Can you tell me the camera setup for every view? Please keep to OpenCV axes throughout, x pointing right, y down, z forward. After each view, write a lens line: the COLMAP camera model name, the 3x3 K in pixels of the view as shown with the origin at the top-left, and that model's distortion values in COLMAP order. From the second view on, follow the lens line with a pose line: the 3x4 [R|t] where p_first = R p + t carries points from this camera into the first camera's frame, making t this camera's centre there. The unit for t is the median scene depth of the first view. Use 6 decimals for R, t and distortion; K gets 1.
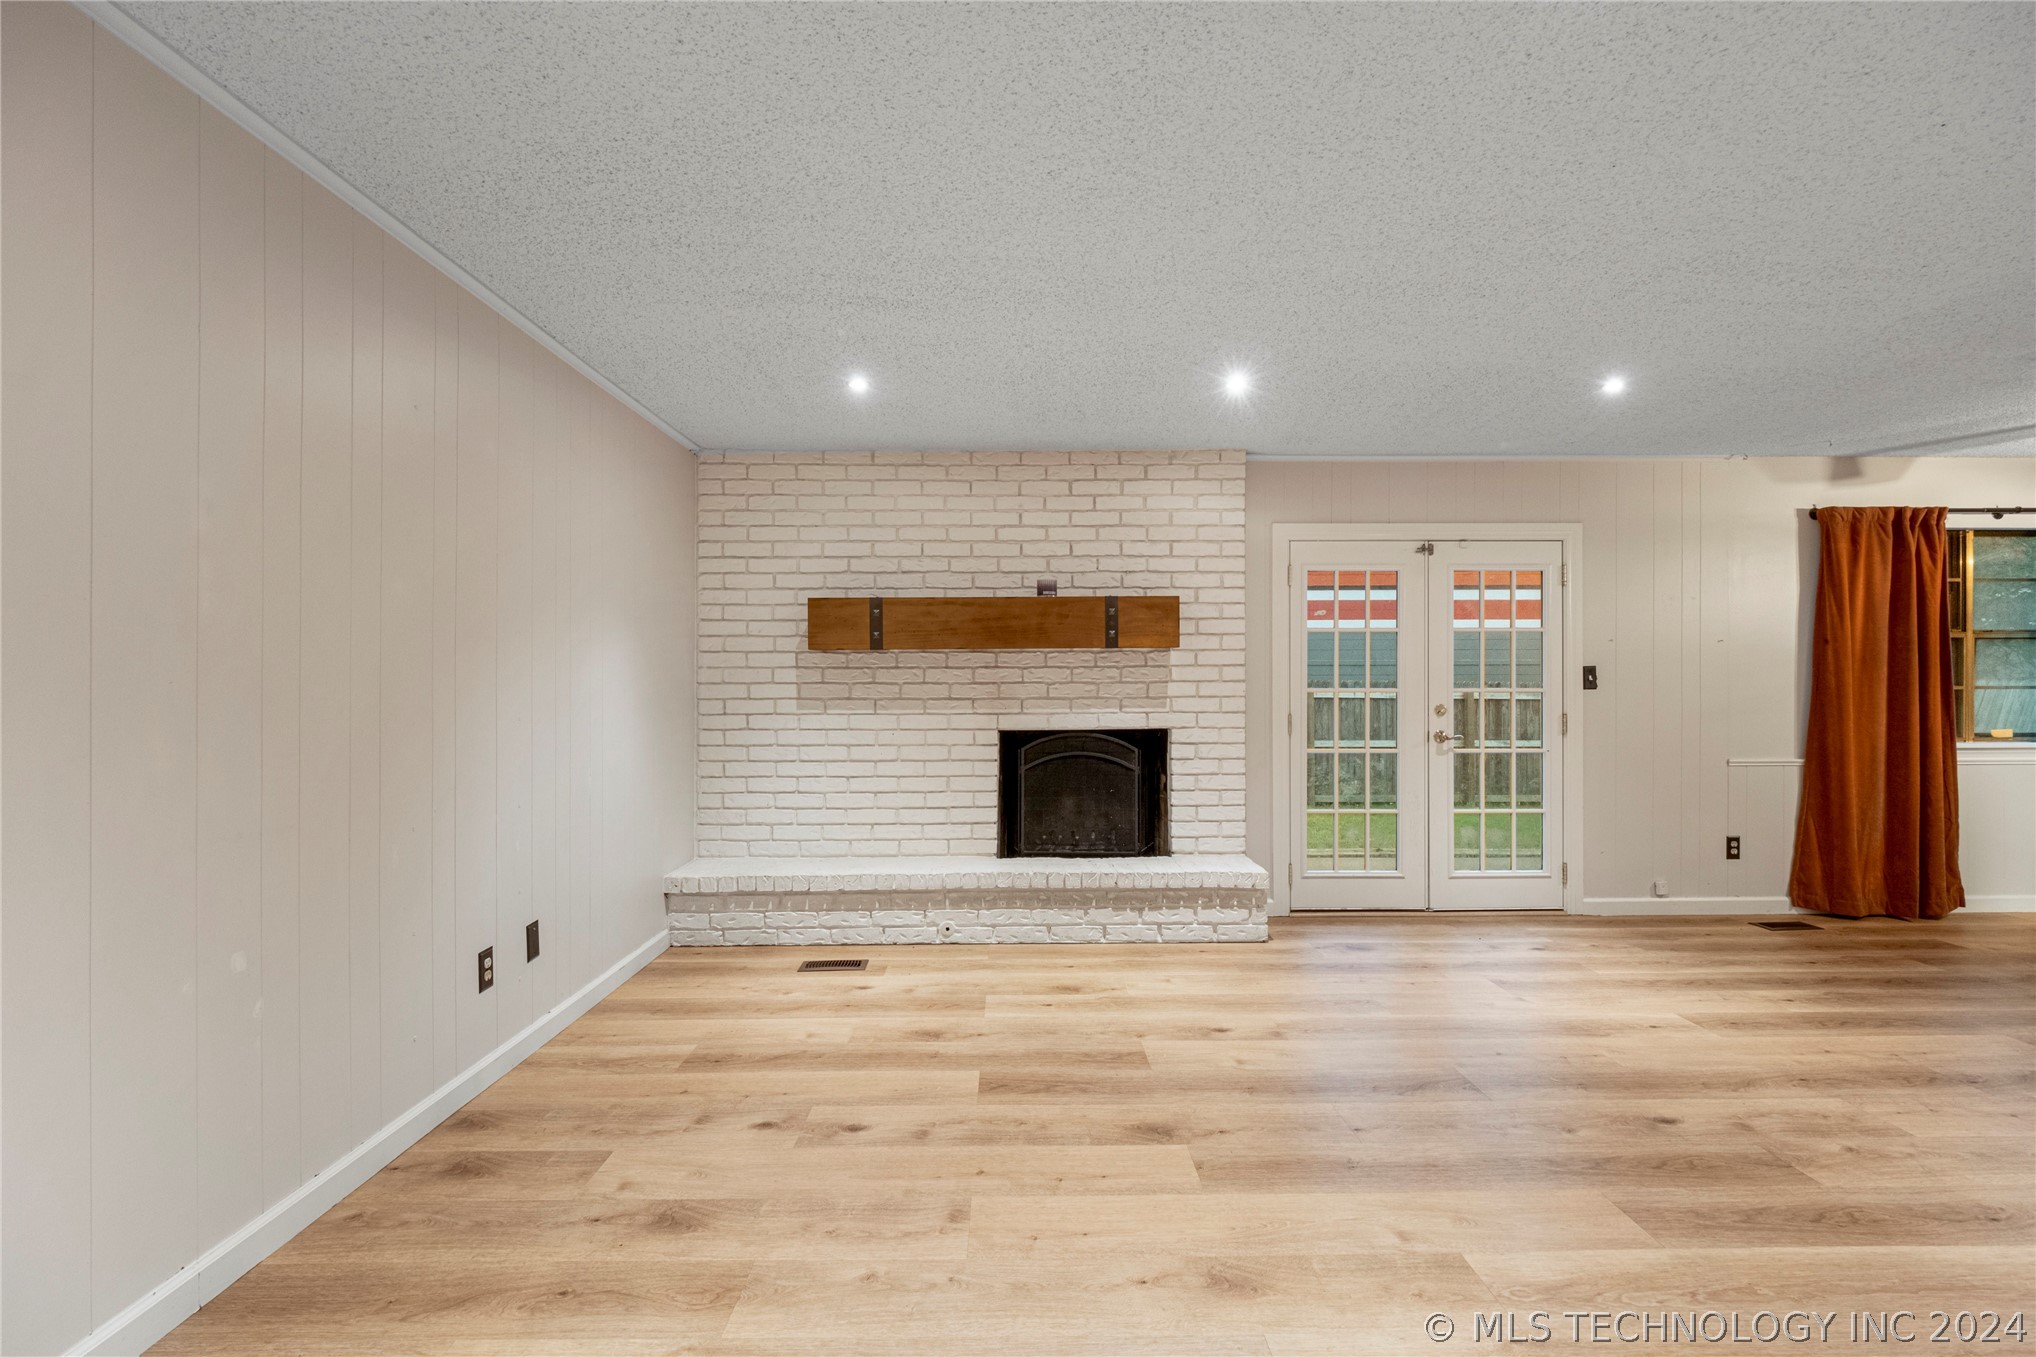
lens RADIAL K [[868.0, 0, 1016.5], [0, 868.0, 685.6], [0, 0, 1]] dist [0.025811, -0.012117]
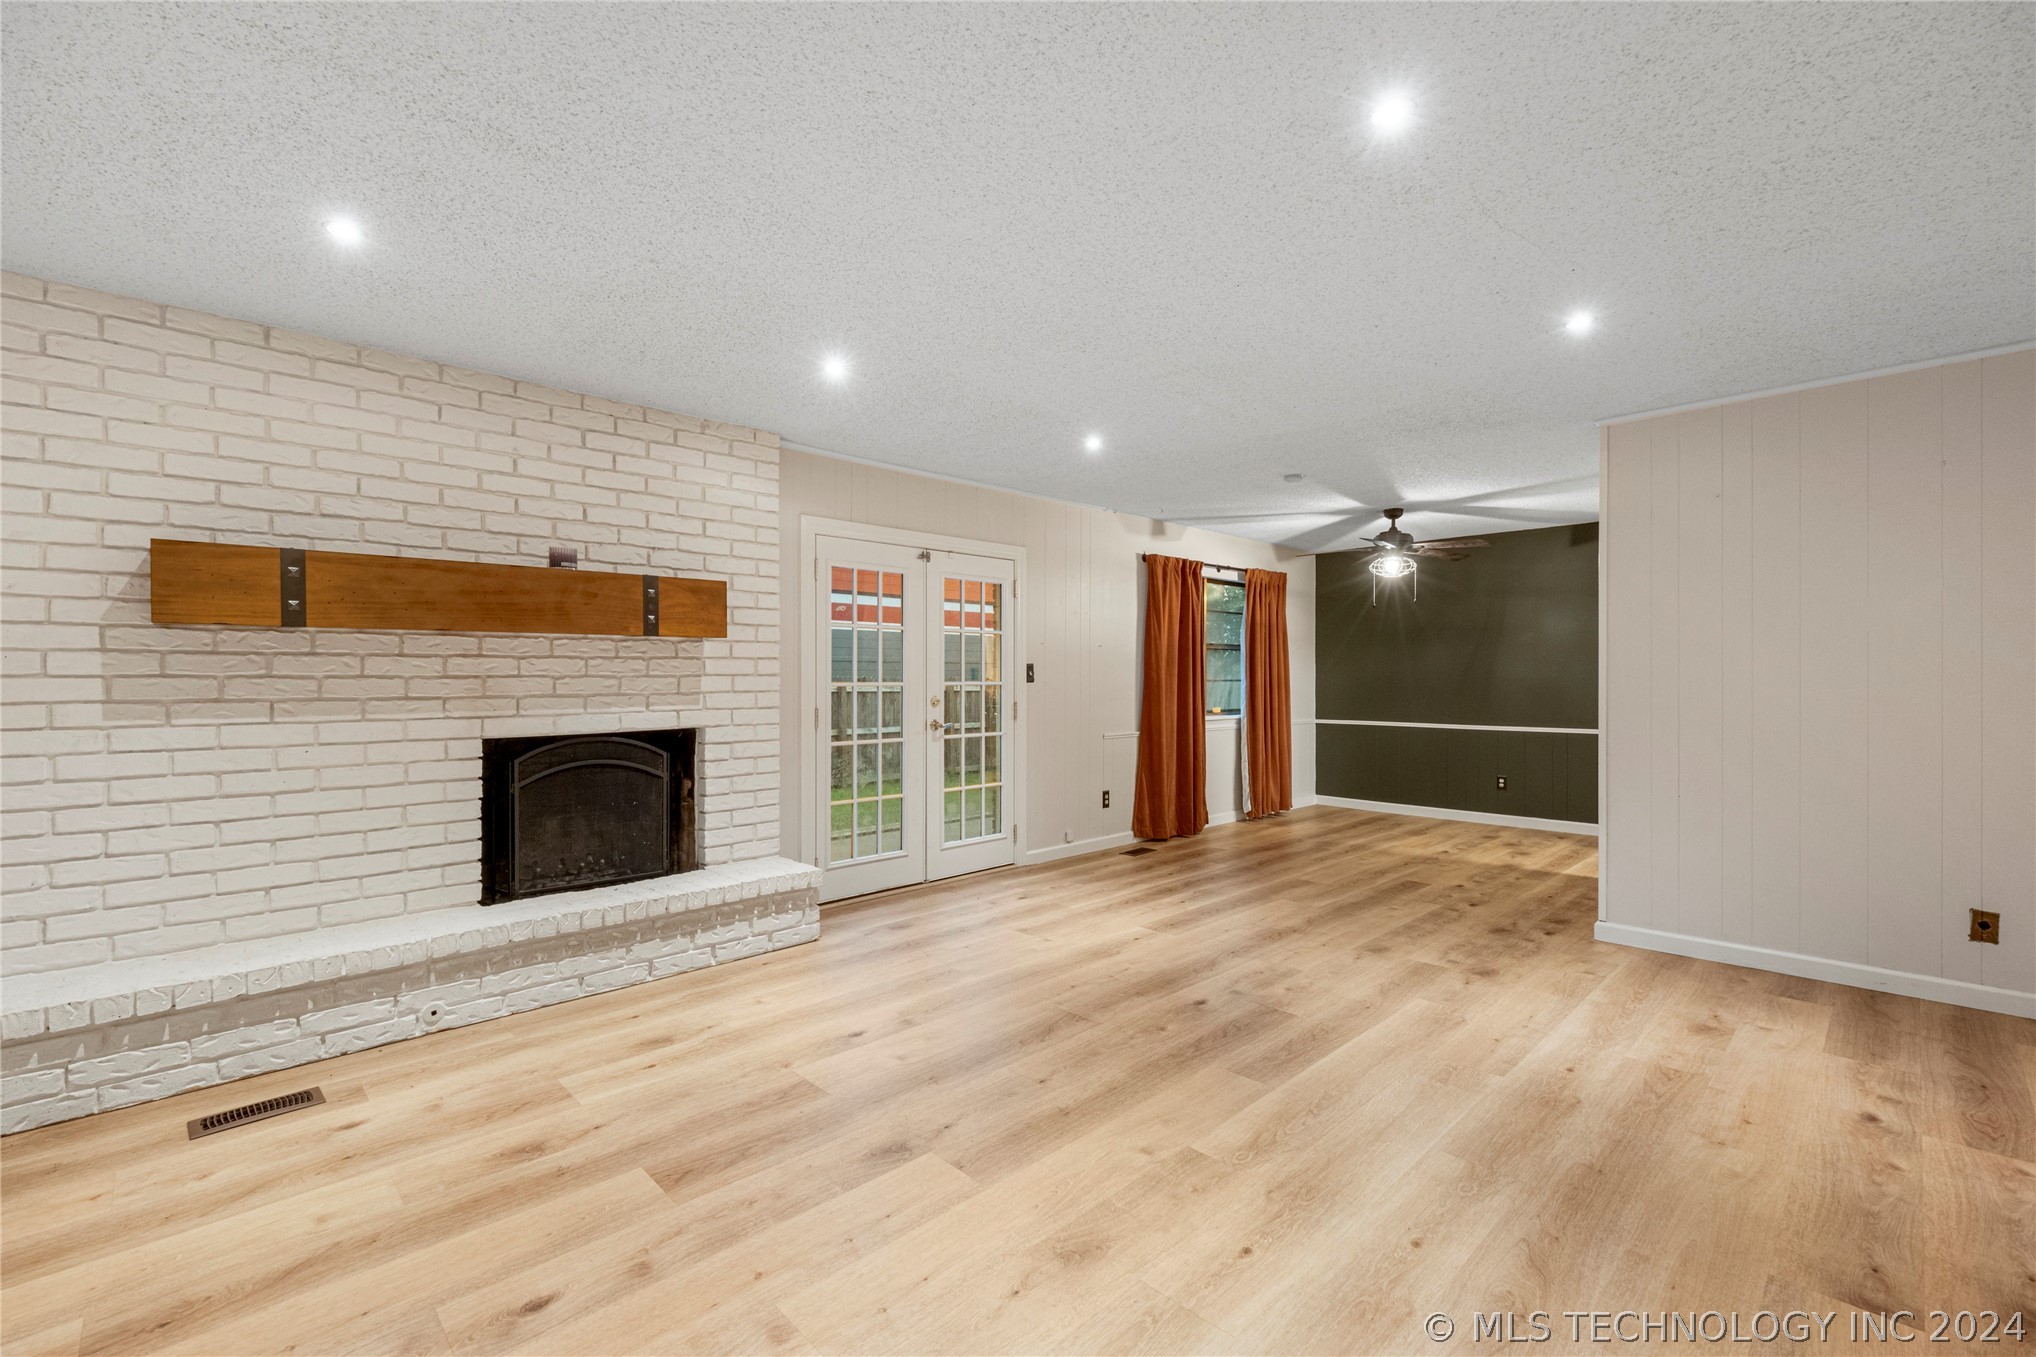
lens RADIAL K [[873.6, 0, 1020.3], [0, 873.6, 686.2], [0, 0, 1]] dist [0.024603, -0.012389]
pose [[0.731767, -0.005967, 0.681528, -0.202632], [0.001212, 0.999971, 0.007454, 0.000194], [-0.681554, -0.004629, 0.731754, 0.111913]]
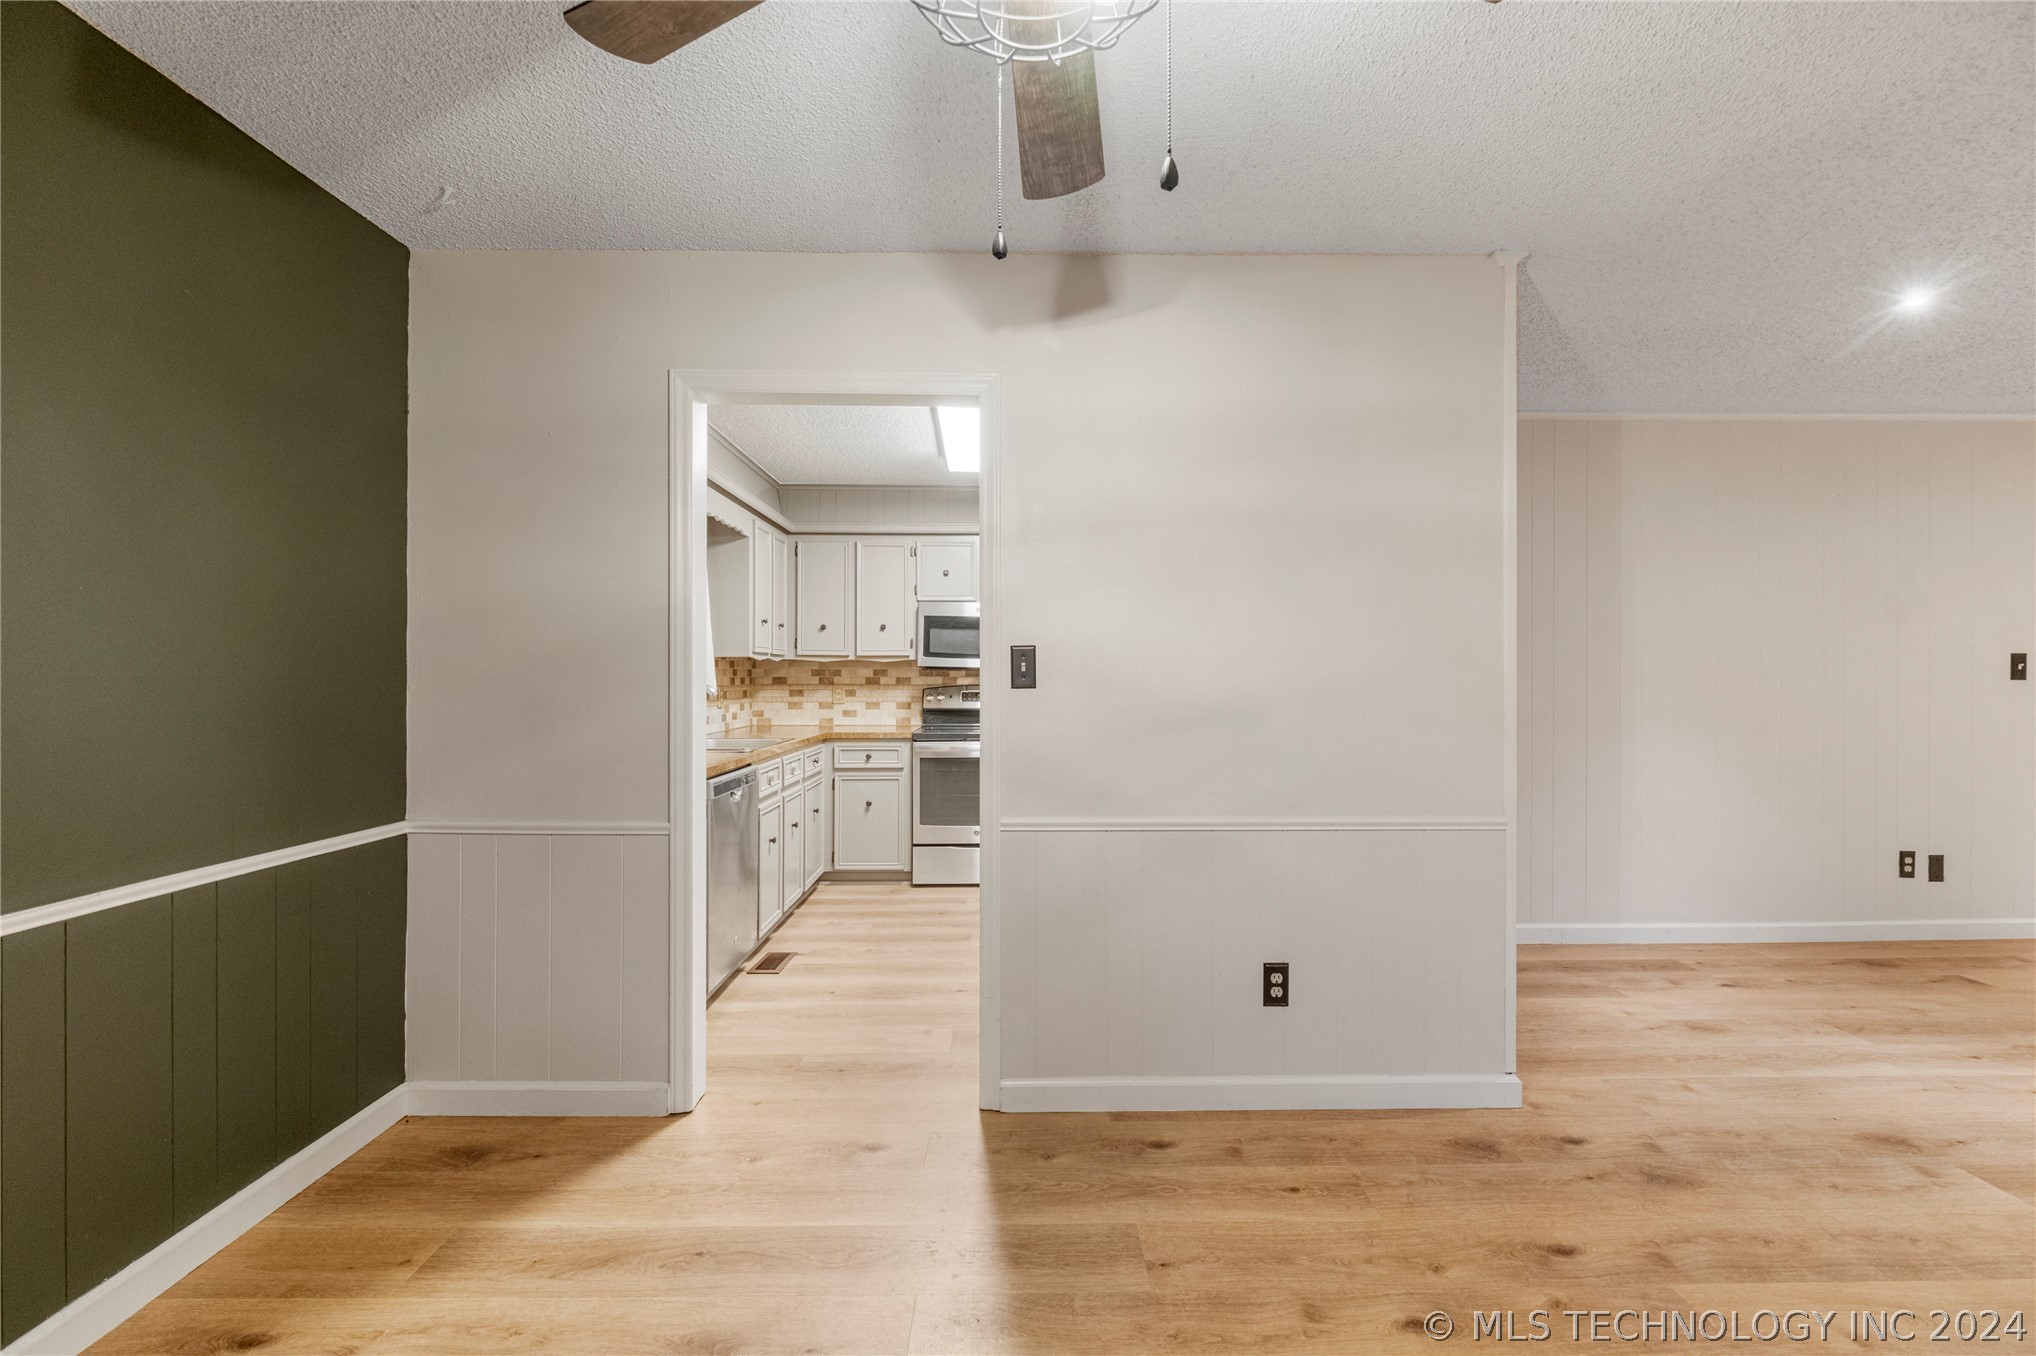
lens RADIAL K [[881.1, 0, 1025.0], [0, 881.1, 671.6], [0, 0, 1]] dist [-0.002713, -0.000514]
pose [[-0.999962, 0.000159, 0.008754, 1.168399], [0.000125, 0.999992, -0.003958, -0.001530], [-0.008754, -0.003957, -0.999954, 0.934213]]
